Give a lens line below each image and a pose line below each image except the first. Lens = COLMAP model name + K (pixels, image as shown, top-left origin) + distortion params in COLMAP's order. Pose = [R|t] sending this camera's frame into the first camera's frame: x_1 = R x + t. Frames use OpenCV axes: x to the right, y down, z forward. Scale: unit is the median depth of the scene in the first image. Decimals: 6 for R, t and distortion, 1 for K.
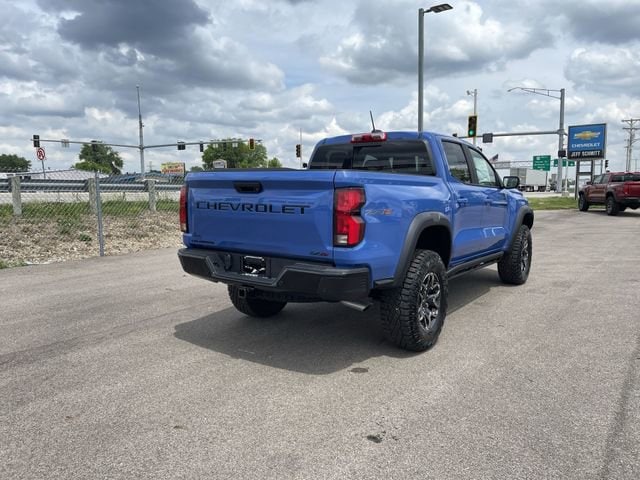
lens RADIAL K [[483.7, 0, 315.7], [0, 483.7, 251.6], [0, 0, 1]] dist [0.080262, -0.098226]
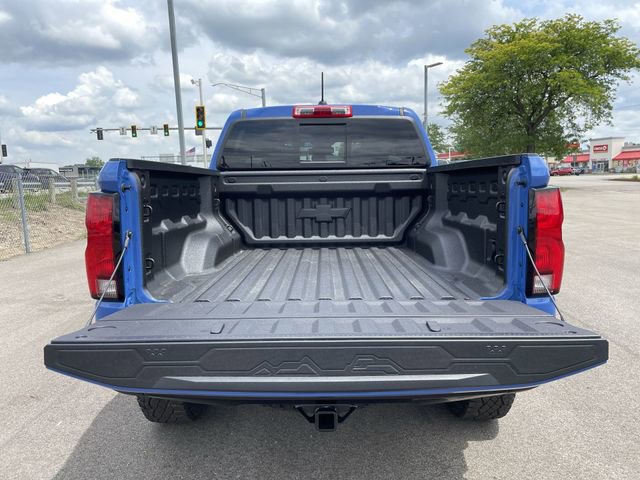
lens RADIAL K [[483.7, 0, 323.3], [0, 483.7, 238.4], [0, 0, 1]] dist [0.080262, -0.098226]
pose [[0.818040, -0.087196, 0.568514, -0.051333], [0.093631, 0.995445, 0.017949, -0.012119], [-0.567489, 0.038547, 0.822478, 0.077519]]
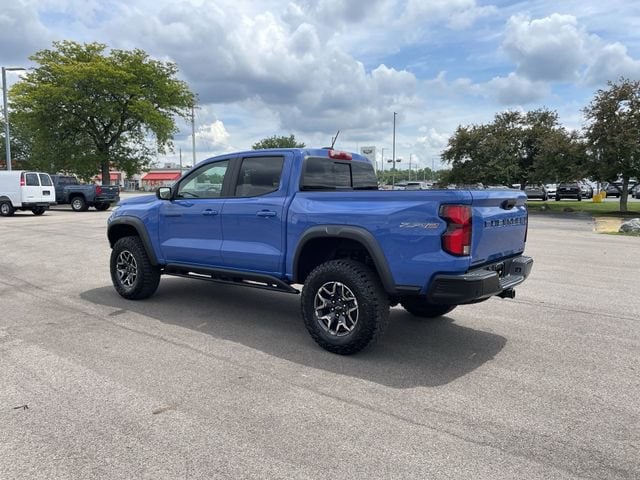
lens RADIAL K [[483.7, 0, 314.7], [0, 483.7, 241.2], [0, 0, 1]] dist [0.080262, -0.098226]
pose [[0.060415, -0.102488, 0.992898, -0.171686], [0.123187, 0.987876, 0.094474, -0.027075], [-0.990543, 0.116605, 0.072307, 0.174962]]
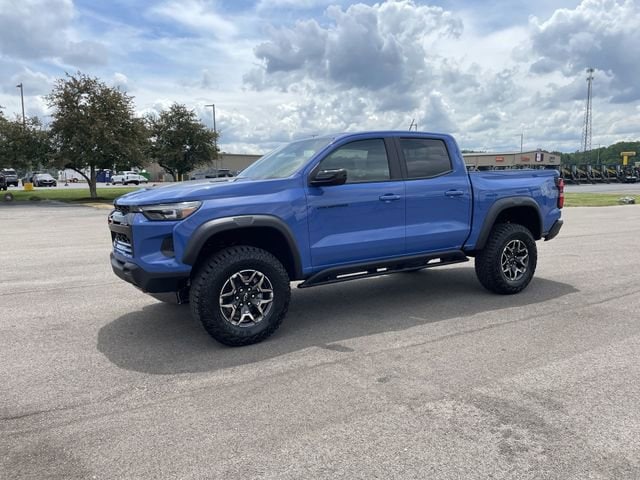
lens RADIAL K [[478.3, 0, 314.0], [0, 478.3, 239.9], [0, 0, 1]] dist [0.065761, -0.086556]
pose [[-0.911898, -0.043124, 0.408145, -0.028224], [0.062694, 0.968157, 0.242367, -0.053247], [-0.405600, 0.246602, -0.880157, 0.391187]]
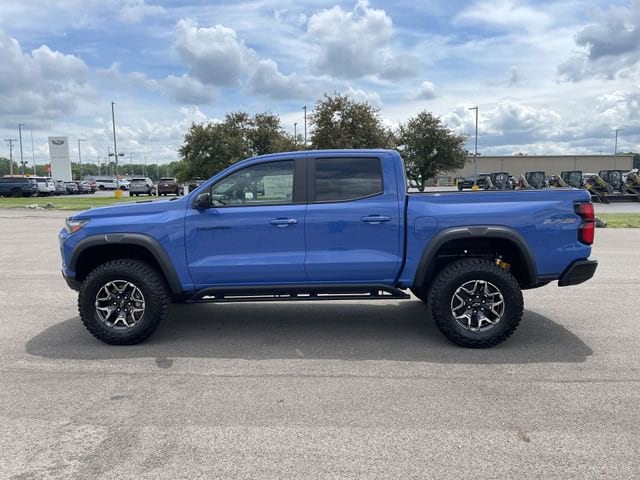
lens RADIAL K [[483.7, 0, 315.4], [0, 483.7, 228.9], [0, 0, 1]] dist [0.080262, -0.098226]
pose [[-0.532877, -0.070298, 0.843267, -0.127806], [0.119651, 0.980271, 0.157329, -0.047270], [-0.837691, 0.184735, -0.513953, 0.304167]]
